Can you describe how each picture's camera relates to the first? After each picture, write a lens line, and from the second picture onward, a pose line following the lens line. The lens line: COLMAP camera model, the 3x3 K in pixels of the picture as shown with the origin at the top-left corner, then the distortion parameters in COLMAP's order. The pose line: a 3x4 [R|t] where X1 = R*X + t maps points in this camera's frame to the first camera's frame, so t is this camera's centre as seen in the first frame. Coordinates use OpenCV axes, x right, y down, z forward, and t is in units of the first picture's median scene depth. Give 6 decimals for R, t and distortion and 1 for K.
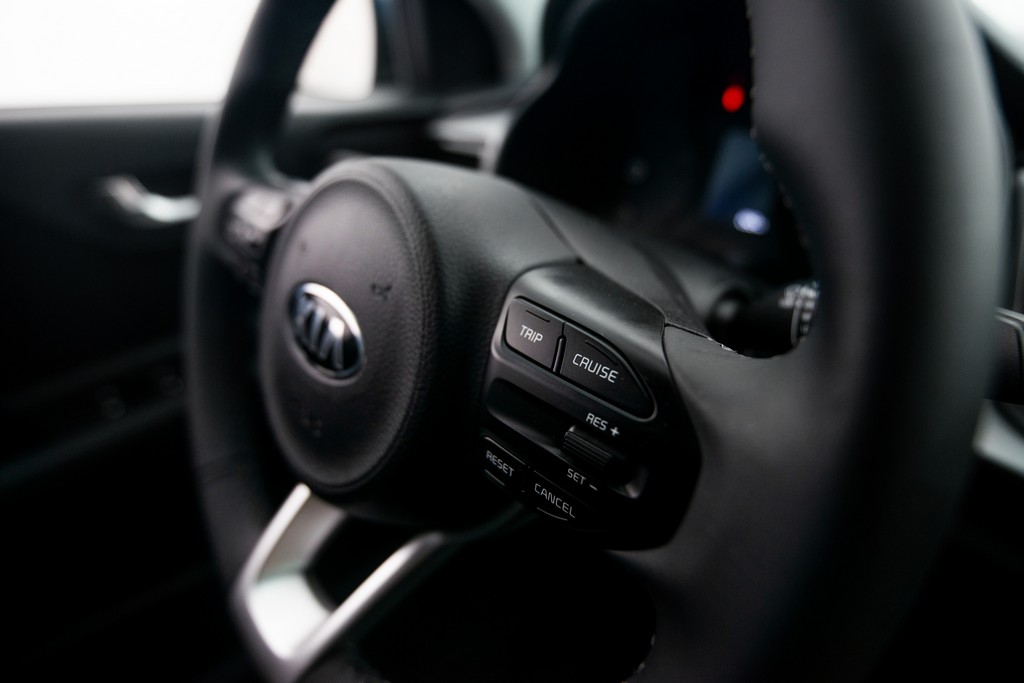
lens RADIAL K [[538.0, 0, 514.5], [0, 538.0, 339.9], [0, 0, 1]] dist [-0.001962, -0.000148]
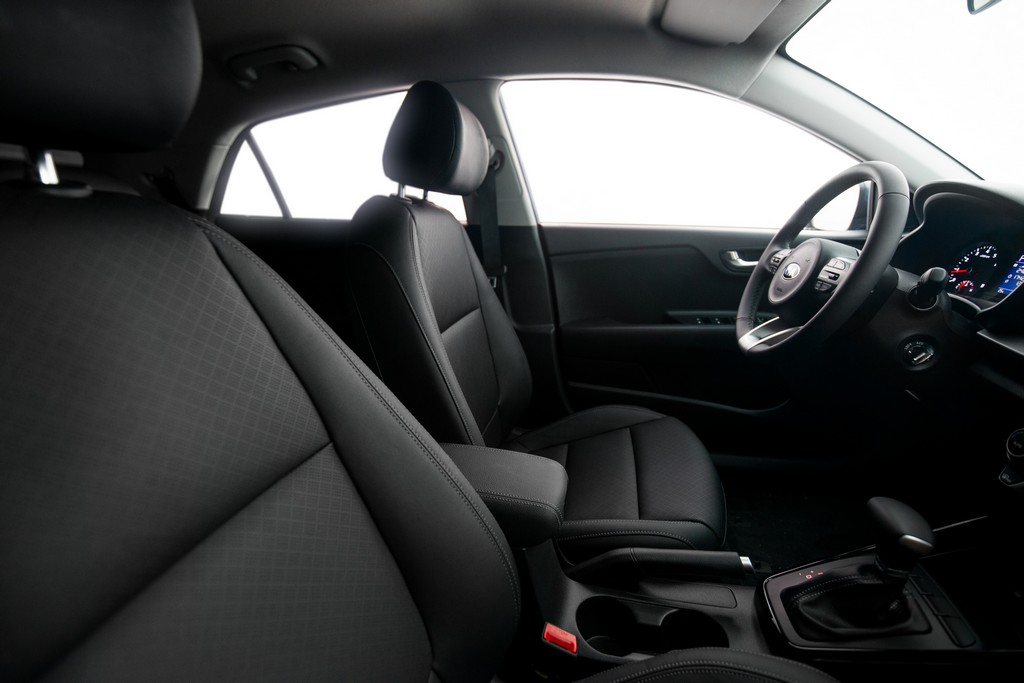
lens RADIAL K [[436.9, 0, 507.8], [0, 436.9, 333.9], [0, 0, 1]] dist [-0.012019, -0.007445]
pose [[0.571651, 0.230407, -0.787482, 1.517811], [-0.401300, 0.915648, -0.023406, 1.766789], [0.715663, 0.329396, 0.615893, -3.297839]]
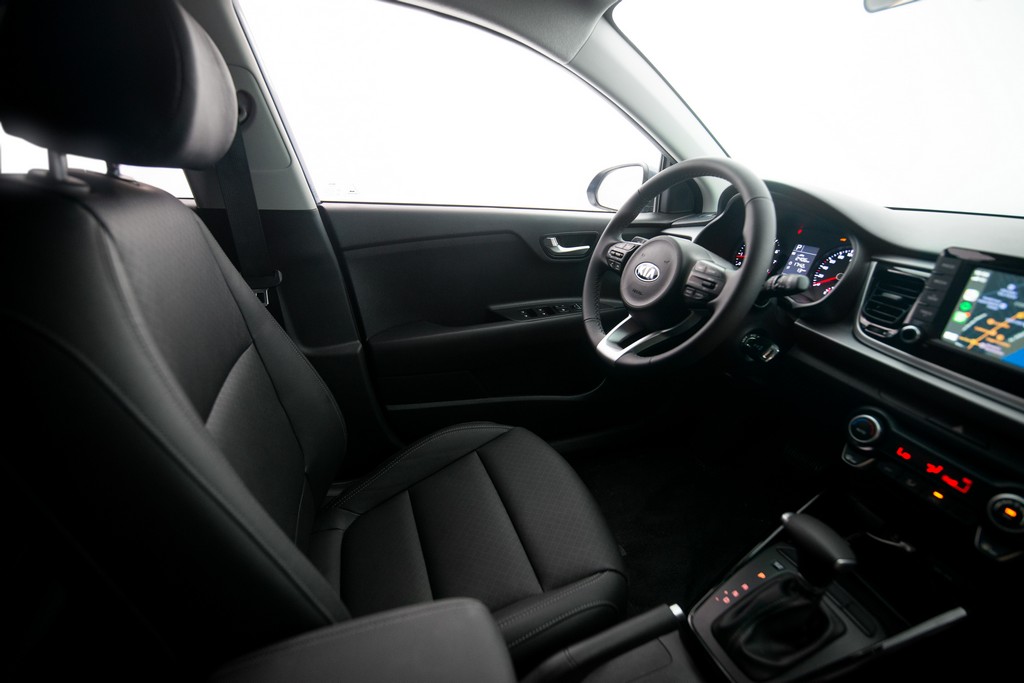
lens RADIAL K [[436.9, 0, 509.8], [0, 436.9, 339.3], [0, 0, 1]] dist [-0.012019, -0.007445]
pose [[0.919787, 0.184466, -0.346358, -0.063688], [-0.231547, 0.967722, -0.099498, 1.269149], [0.316825, 0.171715, 0.932811, -2.897764]]
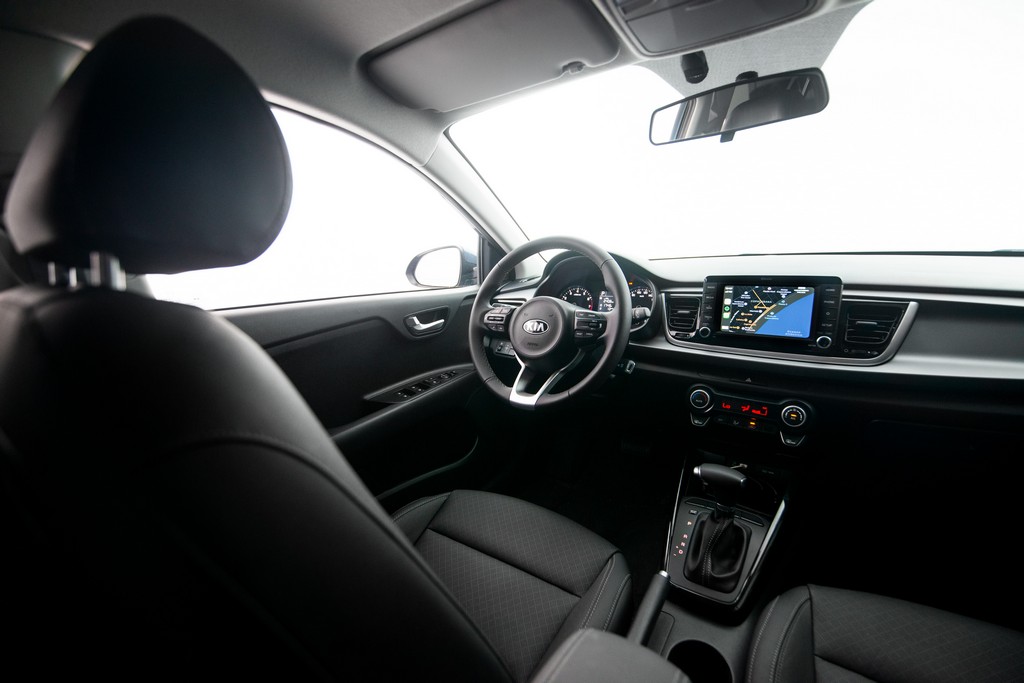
lens RADIAL K [[436.9, 0, 516.3], [0, 436.9, 344.7], [0, 0, 1]] dist [-0.012019, -0.007445]
pose [[0.977688, -0.072196, 0.197268, -1.607760], [0.128050, 0.949266, -0.287223, 1.552228], [-0.166523, 0.306075, 0.937330, -3.366388]]
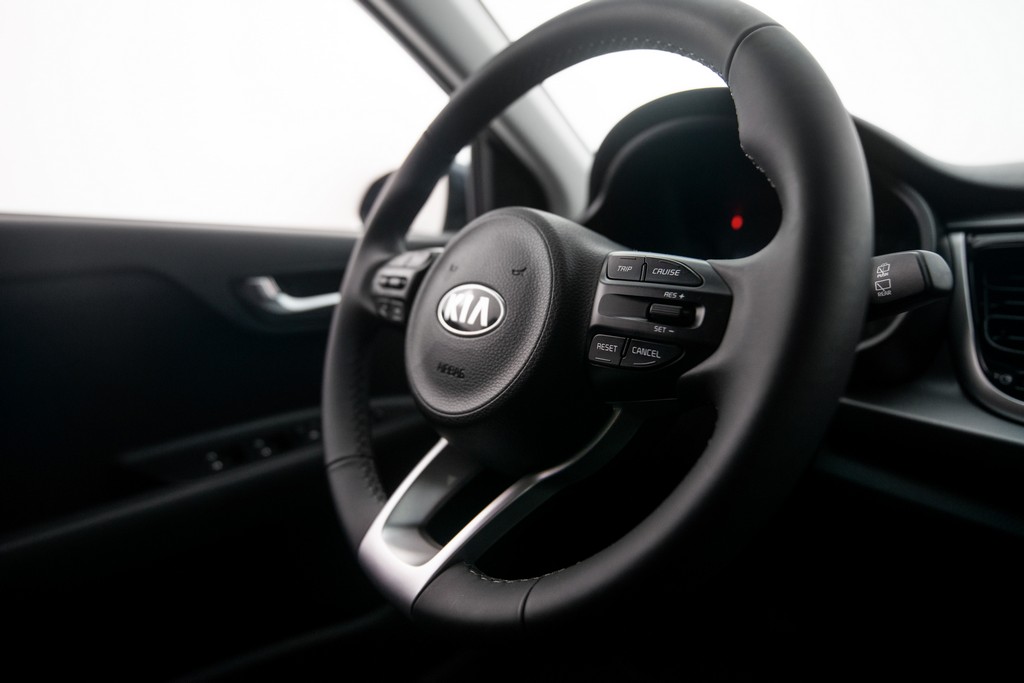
lens RADIAL K [[538.0, 0, 521.2], [0, 538.0, 335.1], [0, 0, 1]] dist [-0.001962, -0.000148]
pose [[0.999773, 0.011101, -0.018208, -0.211731], [-0.016491, 0.943800, -0.330106, 0.609349], [0.013520, 0.330332, 0.943768, -0.430904]]
